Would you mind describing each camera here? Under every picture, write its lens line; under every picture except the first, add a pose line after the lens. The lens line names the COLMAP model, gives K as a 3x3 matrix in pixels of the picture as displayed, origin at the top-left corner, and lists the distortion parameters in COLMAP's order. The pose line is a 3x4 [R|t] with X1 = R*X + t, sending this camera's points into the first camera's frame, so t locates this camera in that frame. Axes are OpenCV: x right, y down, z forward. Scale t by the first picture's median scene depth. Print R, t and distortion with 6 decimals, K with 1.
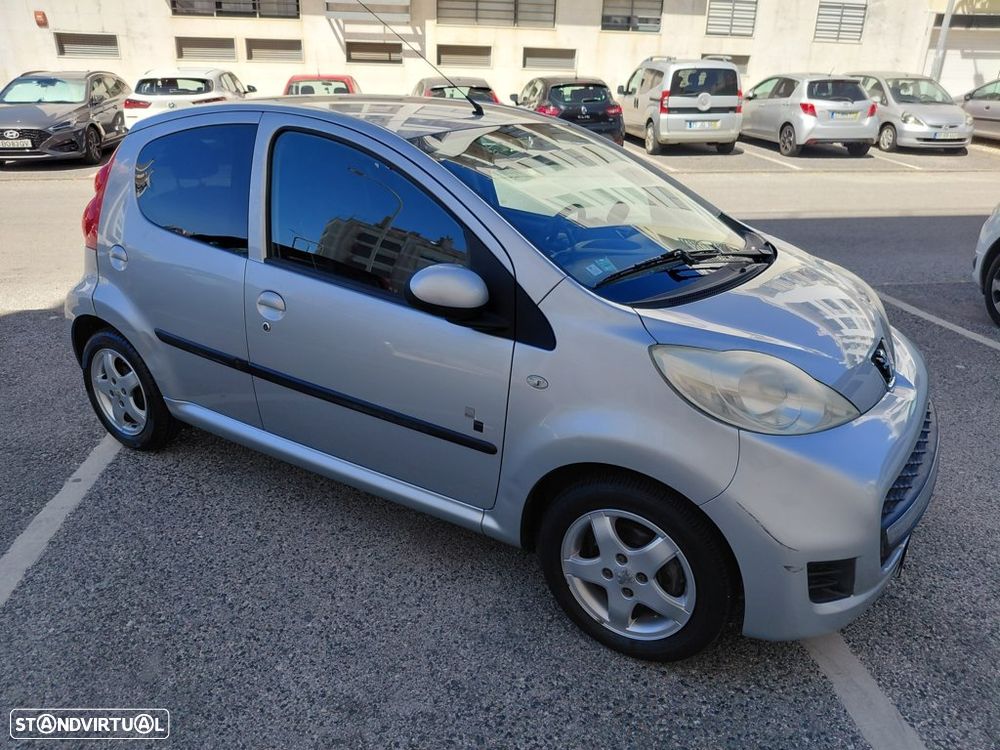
lens RADIAL K [[737.6, 0, 503.9], [0, 737.6, 375.9], [0, 0, 1]] dist [-0.007120, -0.012904]
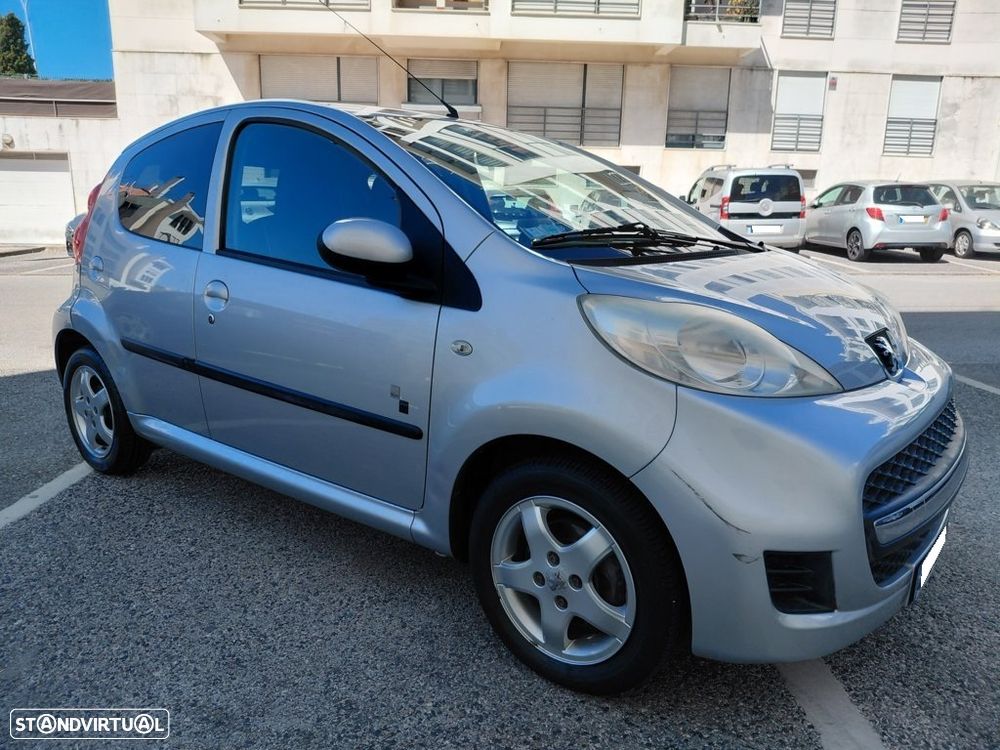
lens RADIAL K [[740.0, 0, 503.8], [0, 740.0, 387.4], [0, 0, 1]] dist [-0.013030, -0.006011]
pose [[0.994539, 0.020172, -0.102402, 0.171774], [-0.035165, 0.988541, -0.146796, 0.167689], [0.098267, 0.149596, 0.983852, 0.133395]]
